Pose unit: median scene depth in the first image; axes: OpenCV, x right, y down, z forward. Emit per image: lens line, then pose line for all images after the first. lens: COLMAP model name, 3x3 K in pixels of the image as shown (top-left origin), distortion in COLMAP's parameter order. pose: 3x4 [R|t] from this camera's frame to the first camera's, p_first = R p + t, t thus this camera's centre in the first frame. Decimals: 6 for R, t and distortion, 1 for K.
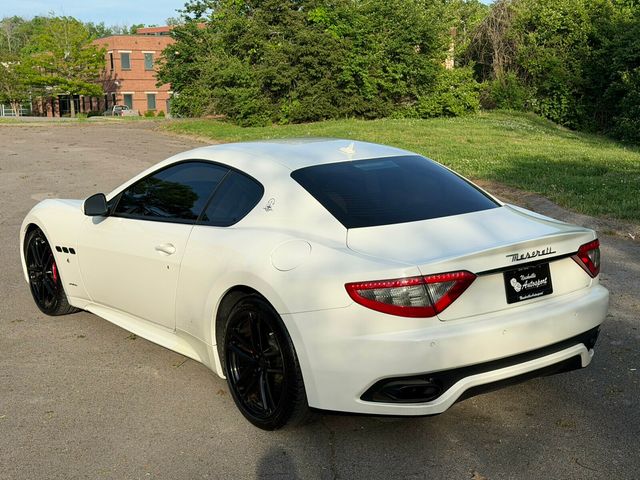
lens RADIAL K [[934.6, 0, 320.0], [0, 934.6, 240.0], [0, 0, 1]] dist [0.189584, -0.331456]
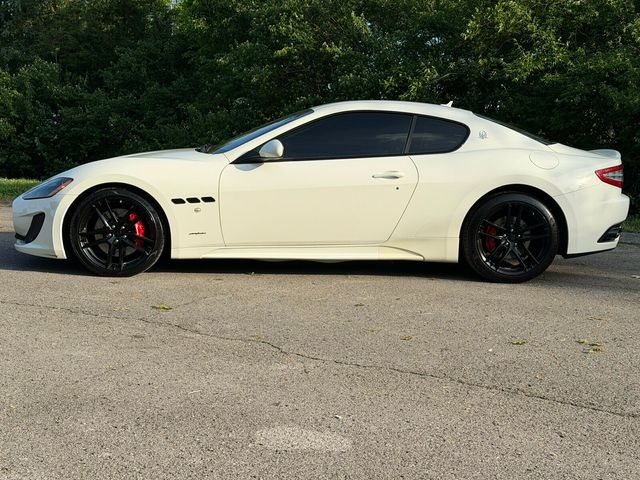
lens RADIAL K [[919.7, 0, 320.0], [0, 919.7, 240.0], [0, 0, 1]] dist [0.155424, -0.085782]
pose [[0.589520, -0.060219, 0.805506, -1.304960], [0.117472, 0.993007, -0.011737, 0.106701], [-0.799166, 0.101544, 0.592472, 0.349675]]
